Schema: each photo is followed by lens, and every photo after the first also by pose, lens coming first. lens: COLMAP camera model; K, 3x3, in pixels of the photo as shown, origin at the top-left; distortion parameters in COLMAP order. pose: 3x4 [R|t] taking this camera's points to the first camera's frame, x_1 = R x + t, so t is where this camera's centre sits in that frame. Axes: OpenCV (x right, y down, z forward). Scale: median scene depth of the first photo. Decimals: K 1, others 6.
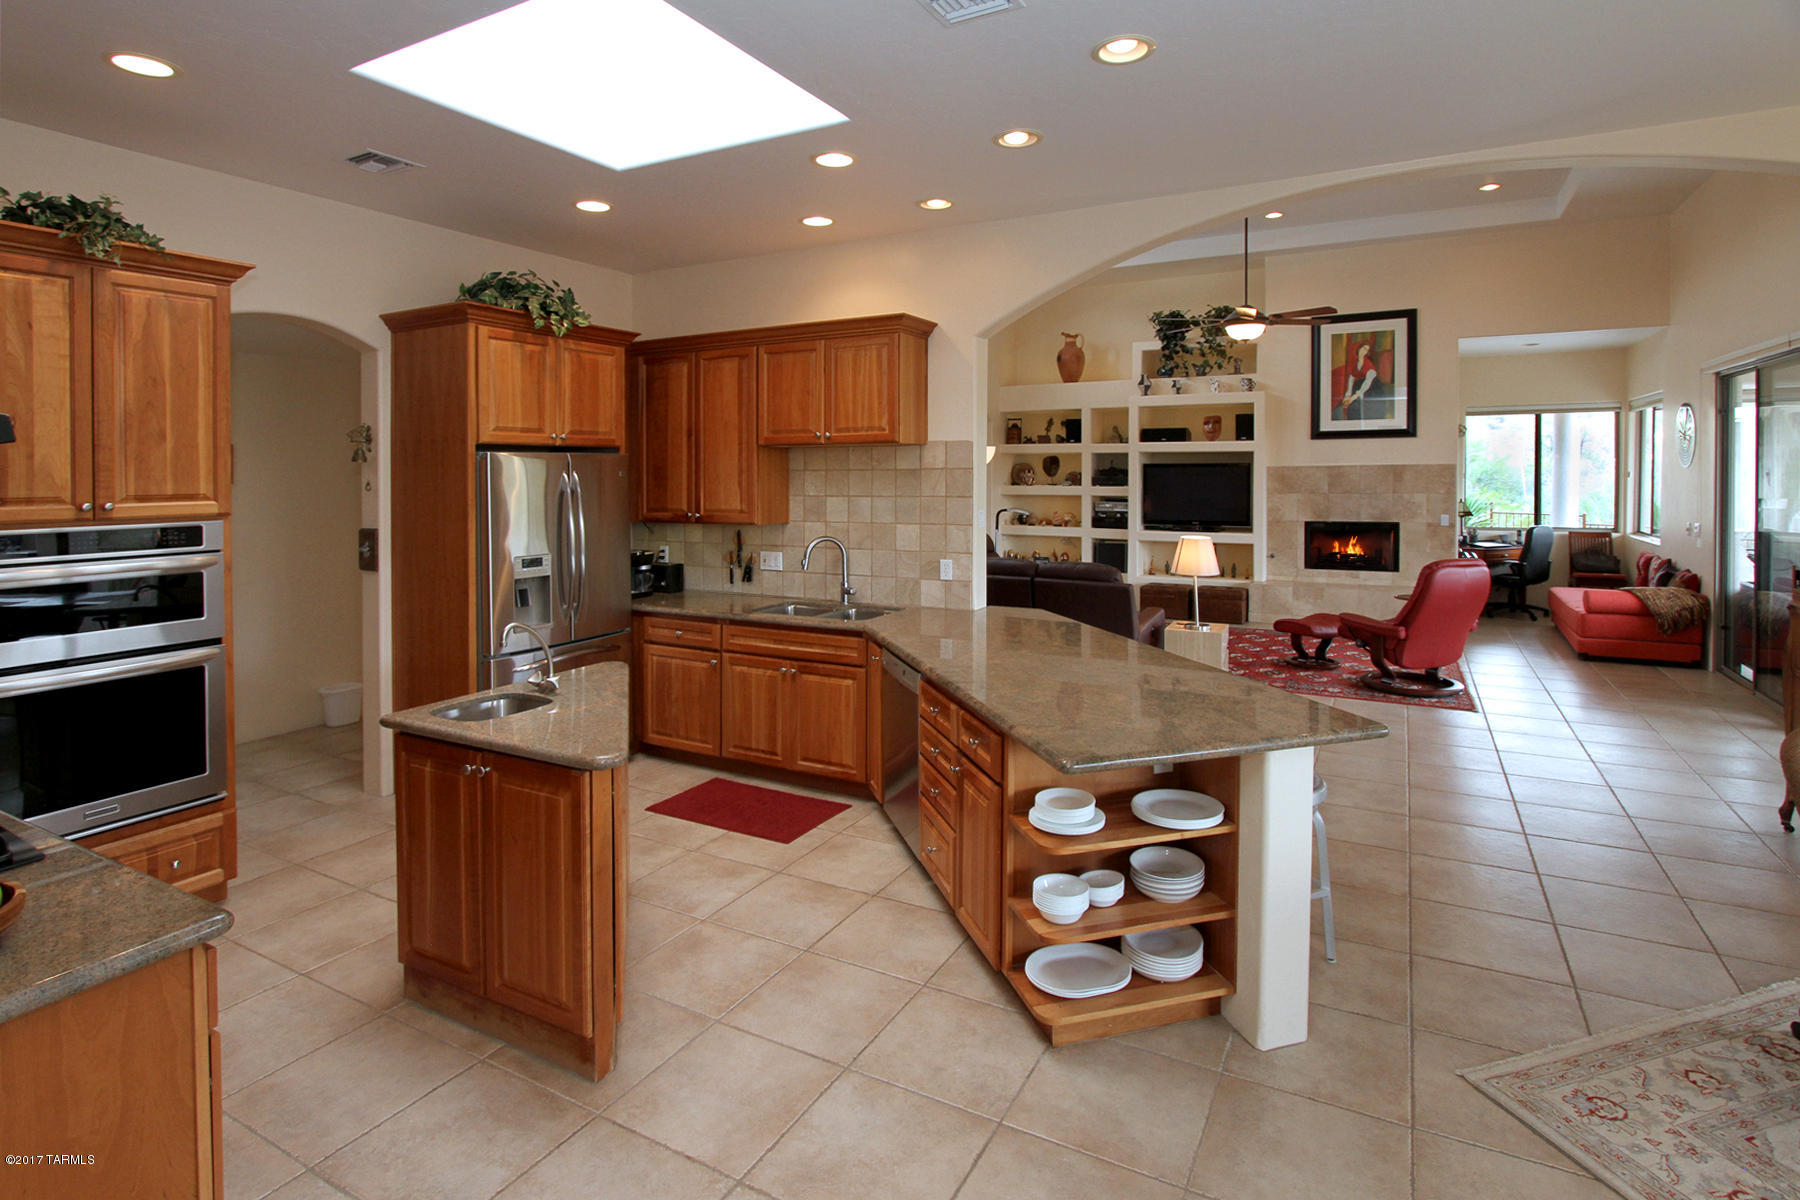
lens RADIAL K [[942.5, 0, 864.9], [0, 942.5, 490.5], [0, 0, 1]] dist [-0.014341, 0.000280]
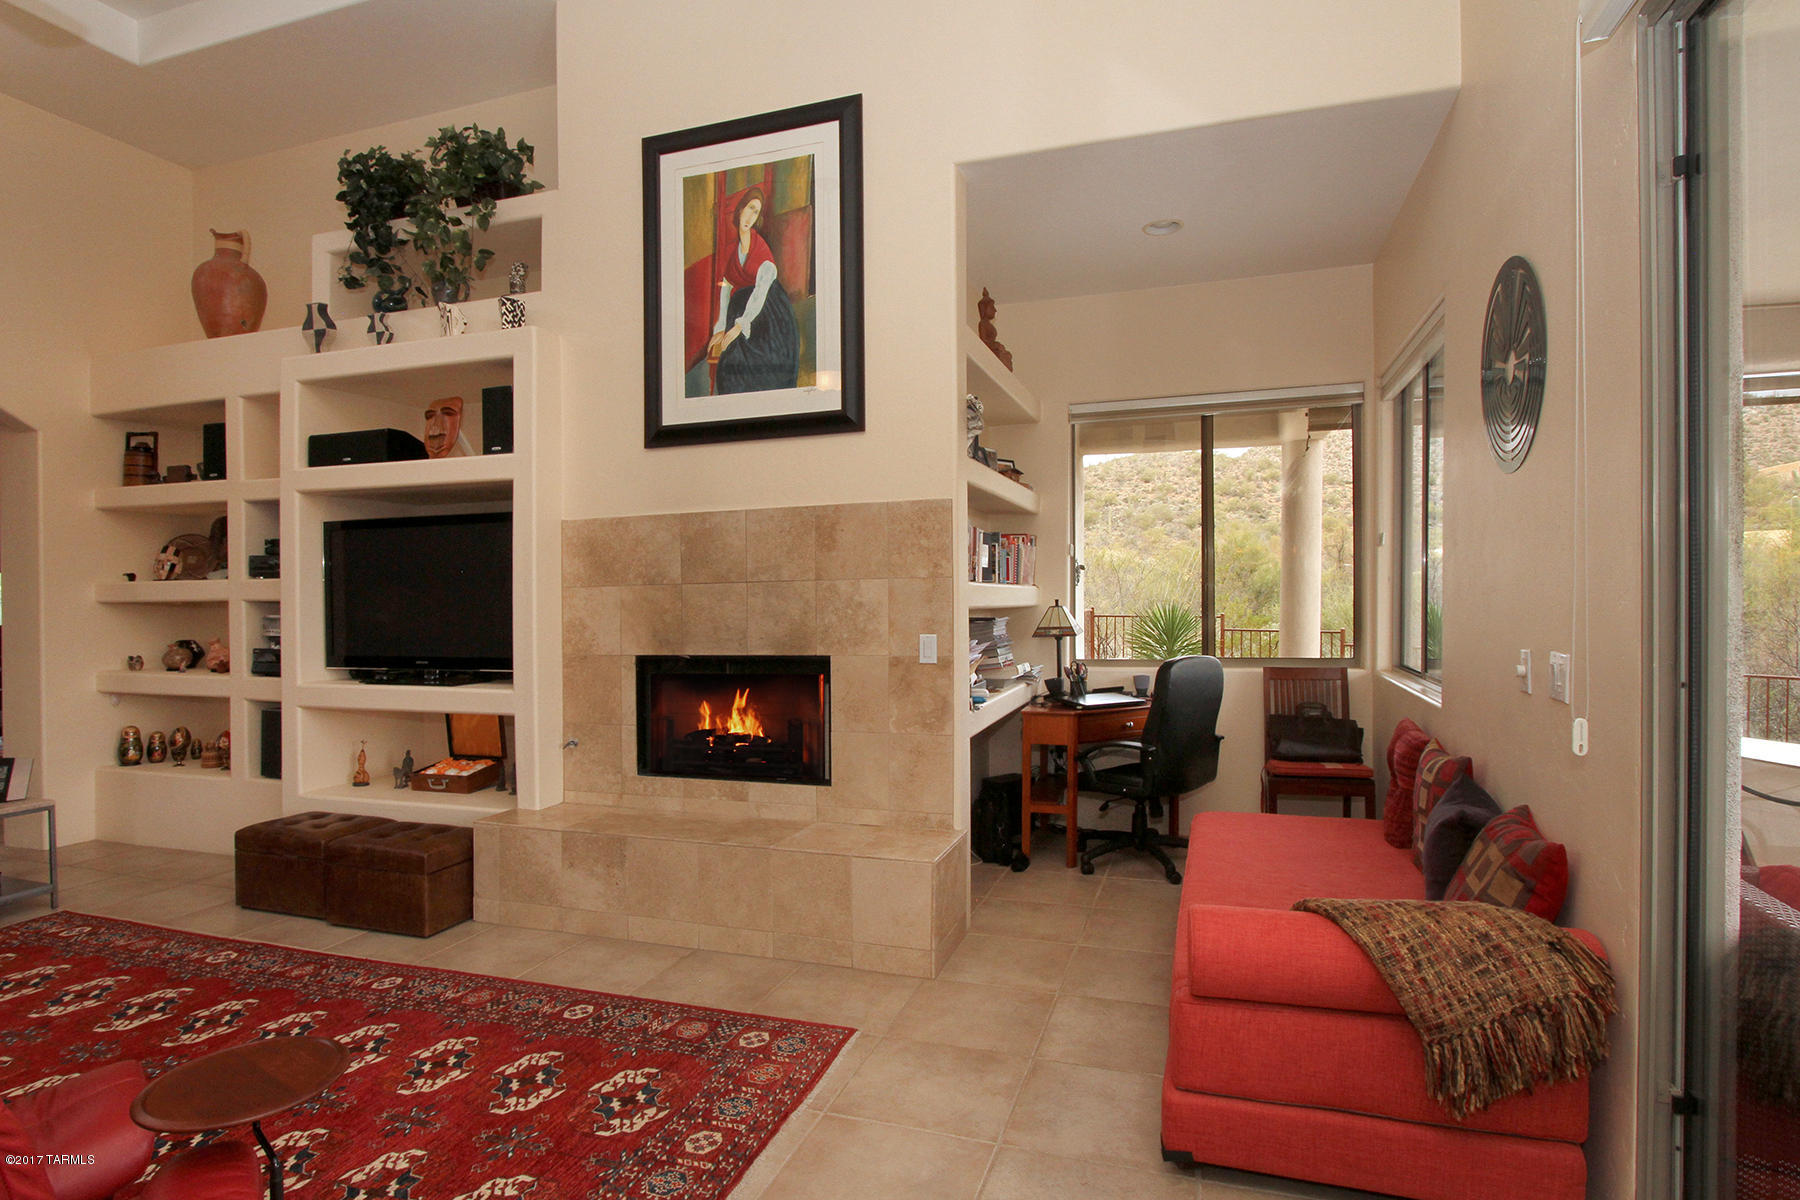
lens RADIAL K [[952.3, 0, 900.0], [0, 952.3, 600.0], [0, 0, 1]] dist [-0.005285, 0.000014]
pose [[0.984101, -0.010236, 0.177313, 0.502710], [0.012579, 0.999848, -0.012094, 0.015383], [-0.177162, 0.014132, 0.984080, 0.583230]]
